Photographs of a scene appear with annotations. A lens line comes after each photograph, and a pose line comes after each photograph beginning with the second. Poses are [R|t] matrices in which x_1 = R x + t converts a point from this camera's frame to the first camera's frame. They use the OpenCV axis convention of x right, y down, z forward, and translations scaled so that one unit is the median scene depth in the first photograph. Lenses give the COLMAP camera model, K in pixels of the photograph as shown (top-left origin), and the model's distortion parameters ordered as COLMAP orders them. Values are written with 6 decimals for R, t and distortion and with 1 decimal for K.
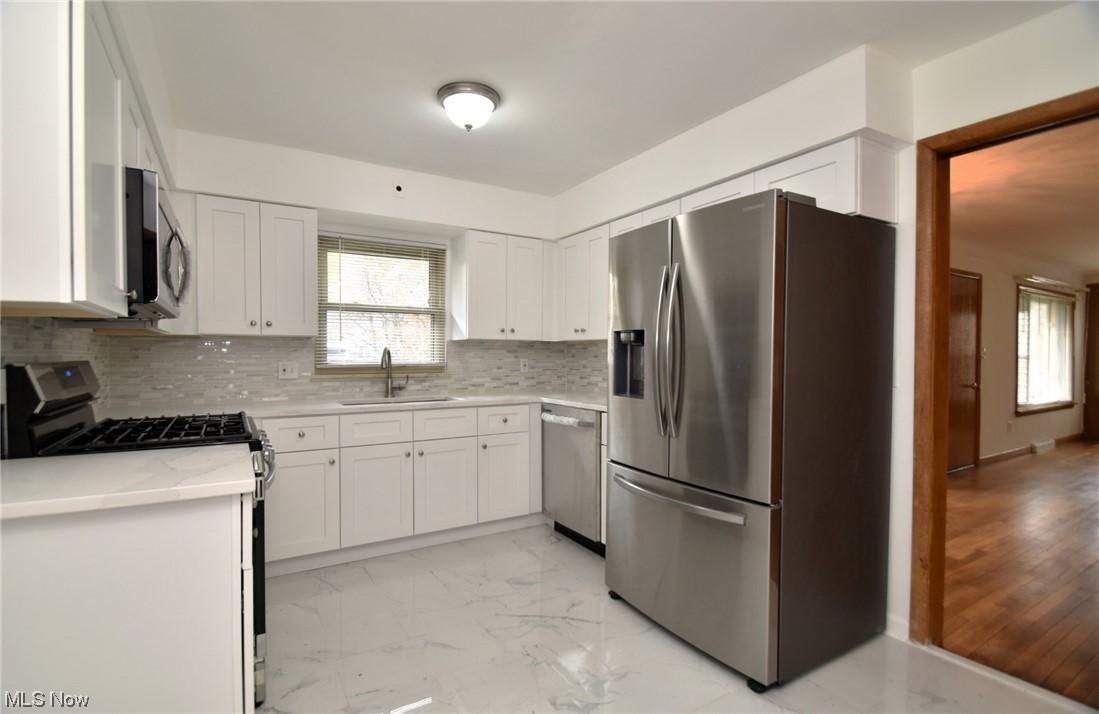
lens RADIAL K [[516.8, 0, 551.7], [0, 516.8, 364.1], [0, 0, 1]] dist [-0.010961, -0.000243]
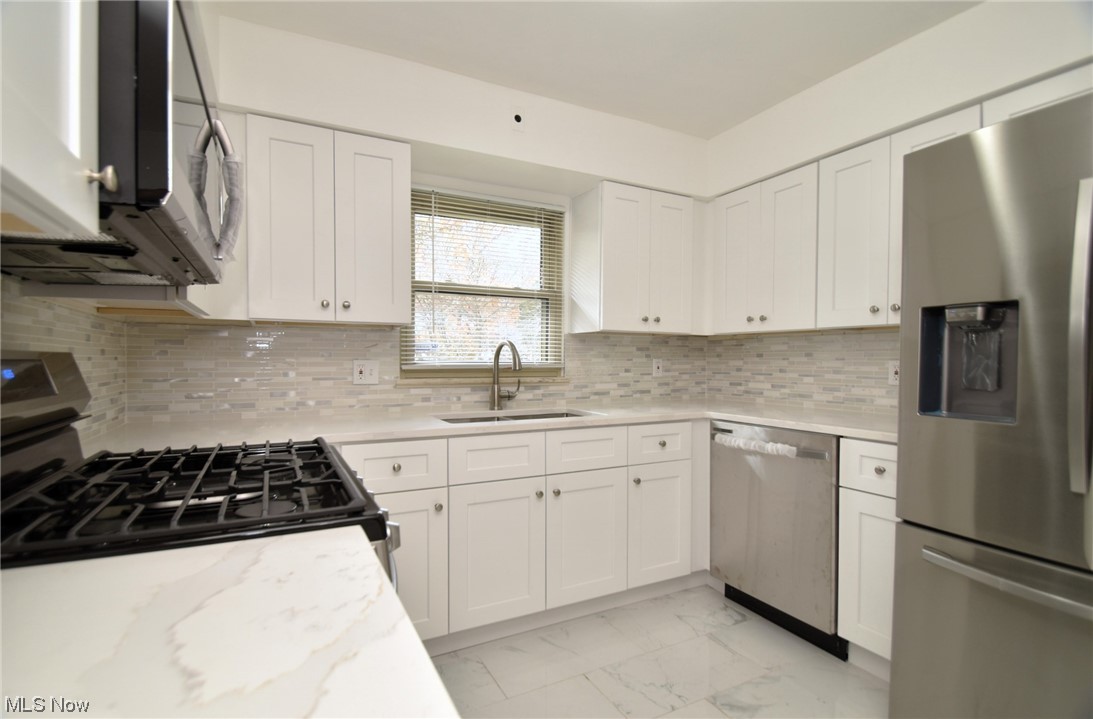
lens RADIAL K [[520.7, 0, 549.4], [0, 520.7, 369.1], [0, 0, 1]] dist [-0.006058, -0.003247]
pose [[0.997654, 0.002404, -0.068417, -0.203387], [-0.002426, 0.999997, -0.000239, 0.006932], [0.068416, 0.000405, 0.997657, 0.285143]]
